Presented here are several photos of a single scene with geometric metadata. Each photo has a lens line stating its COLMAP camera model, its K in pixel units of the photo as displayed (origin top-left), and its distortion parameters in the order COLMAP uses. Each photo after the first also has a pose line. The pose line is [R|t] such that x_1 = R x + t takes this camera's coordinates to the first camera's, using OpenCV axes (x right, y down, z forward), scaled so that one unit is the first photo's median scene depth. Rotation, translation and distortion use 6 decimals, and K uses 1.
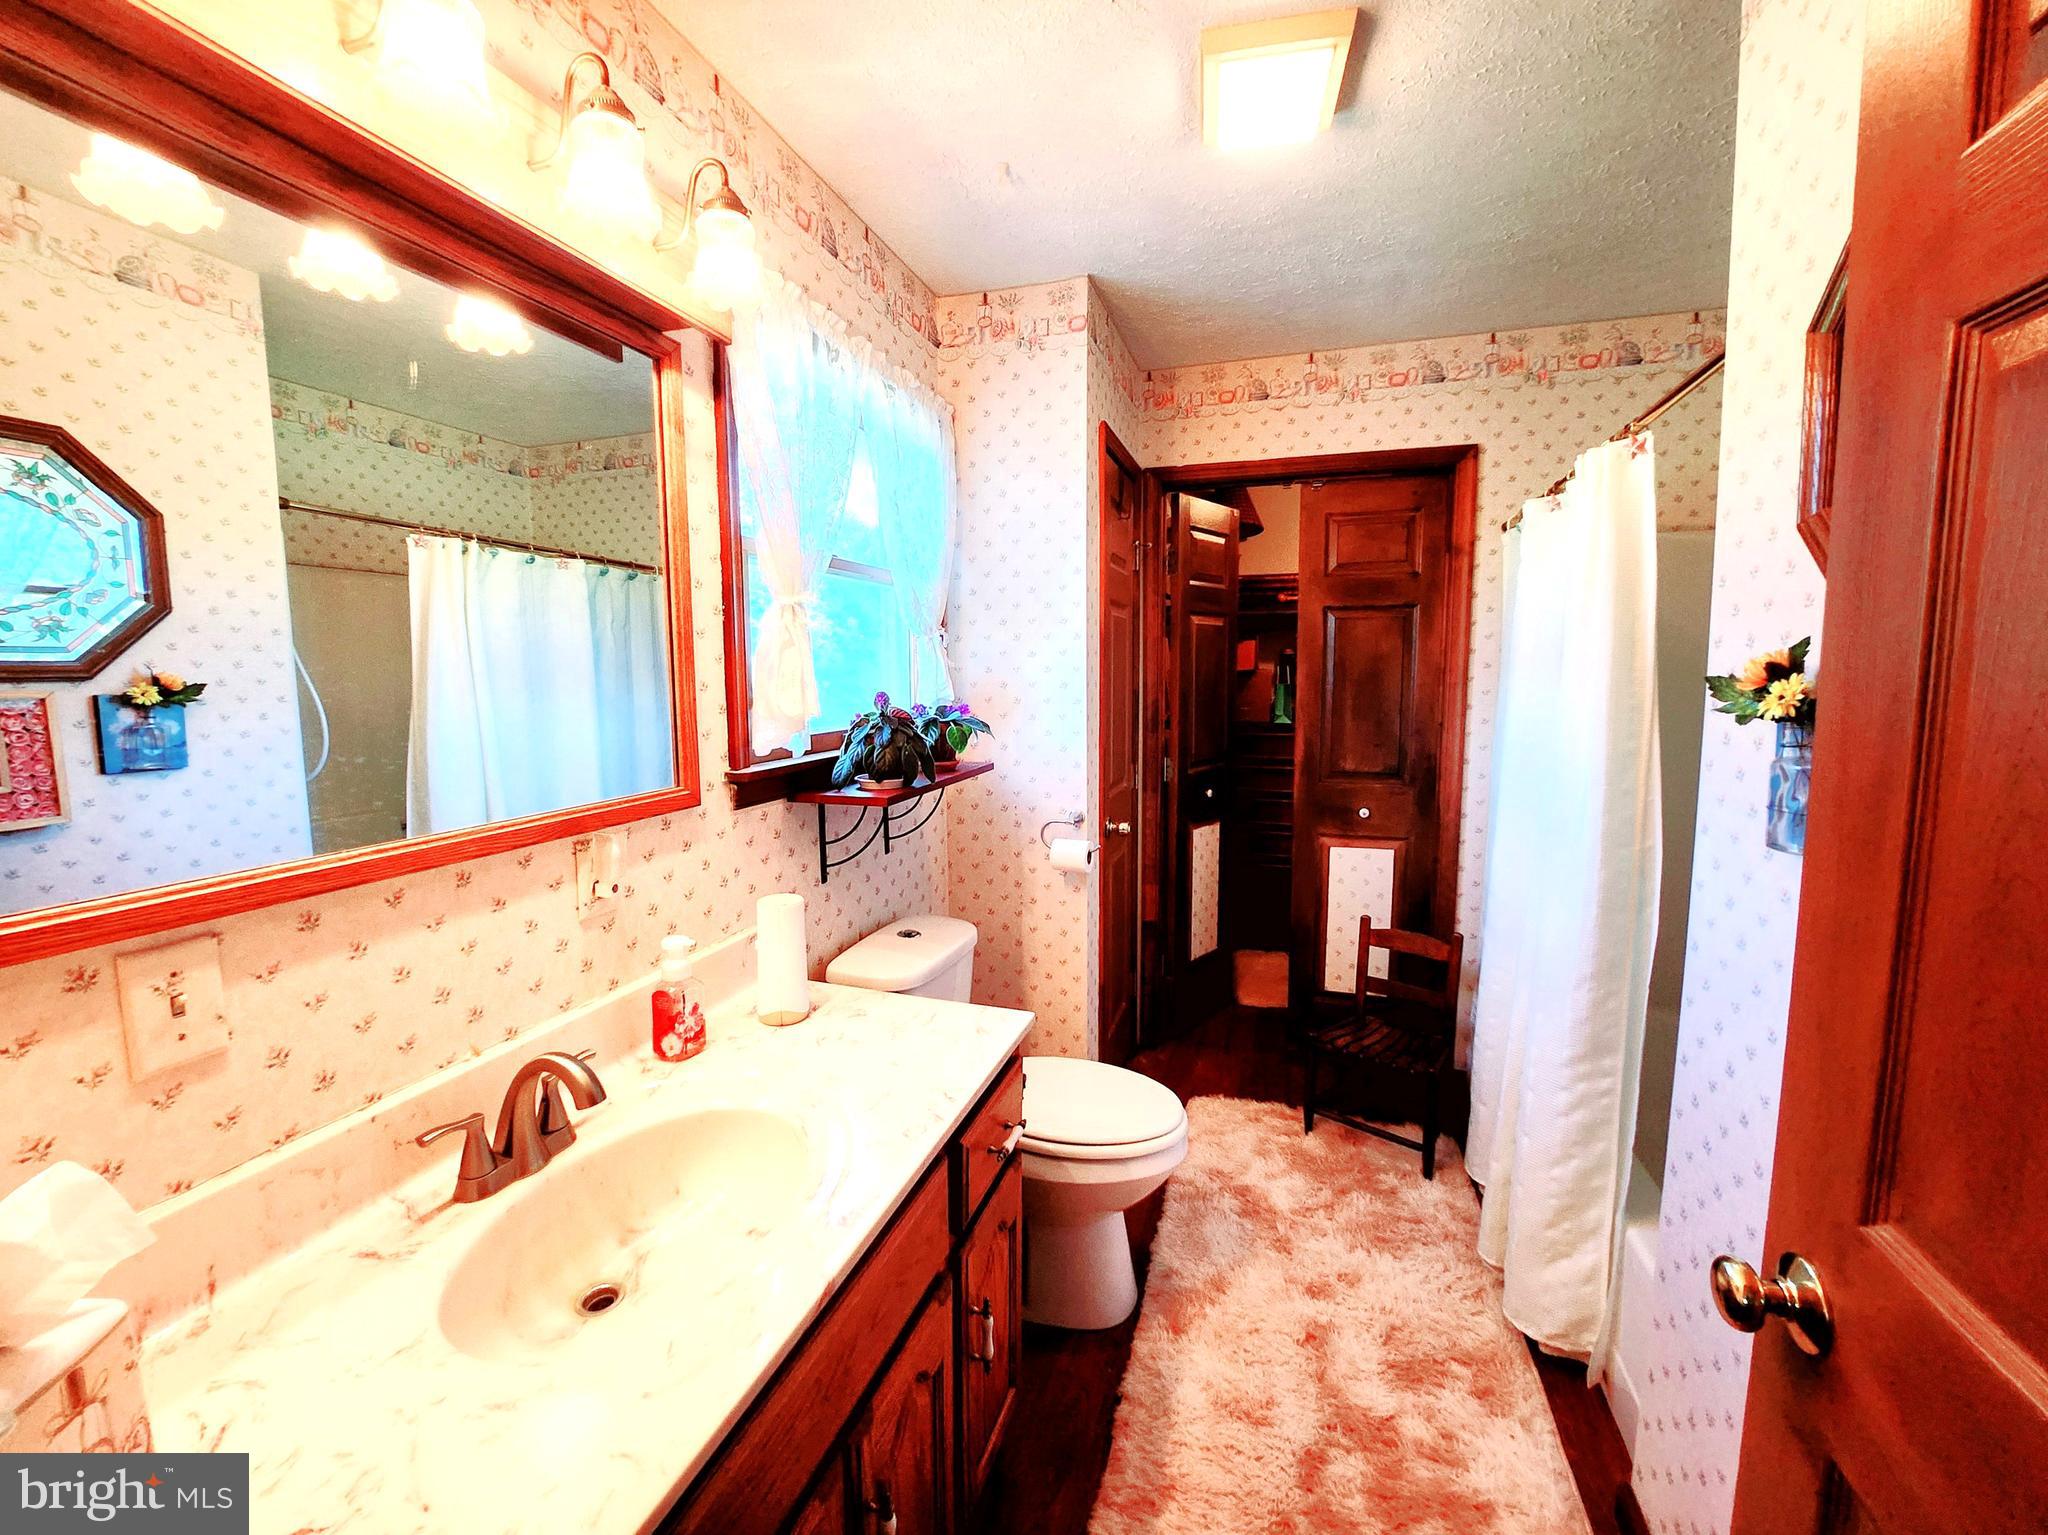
lens RADIAL K [[817.5, 0, 1024.1], [0, 817.5, 762.3], [0, 0, 1]] dist [-0.003125, -0.000177]
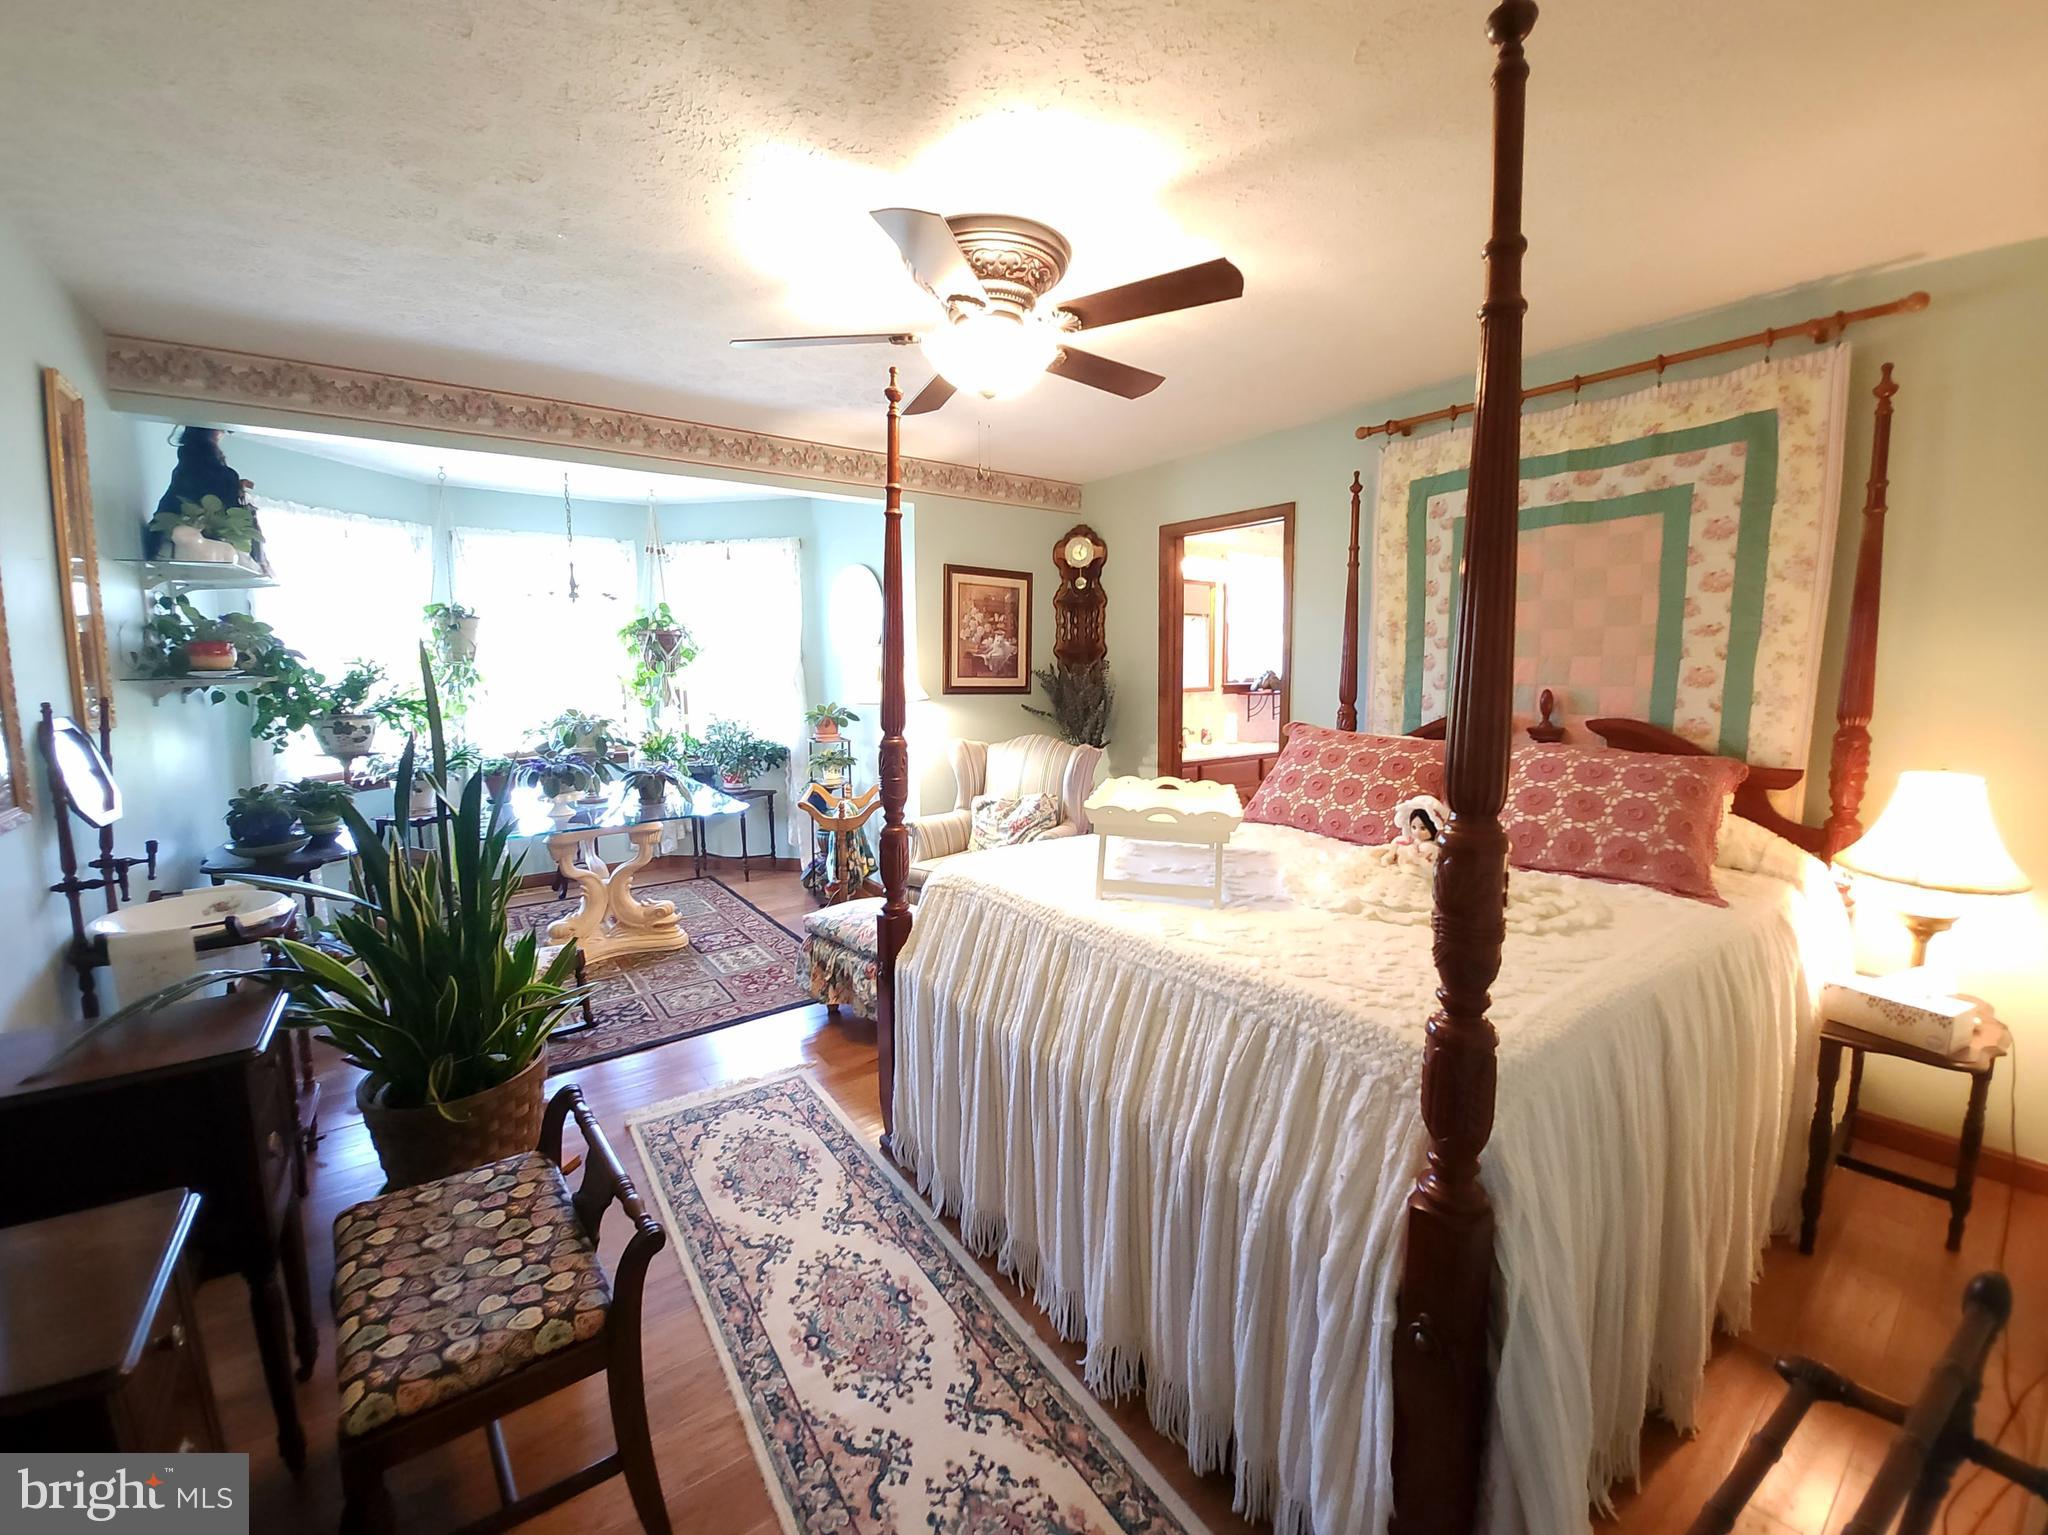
lens RADIAL K [[817.5, 0, 1023.3], [0, 817.5, 764.7], [0, 0, 1]] dist [-0.003125, -0.000177]
pose [[0.797415, 0.075321, -0.598712, 1.216441], [-0.061746, 0.997156, 0.043208, 0.269333], [0.600263, 0.002513, 0.799798, -2.639591]]
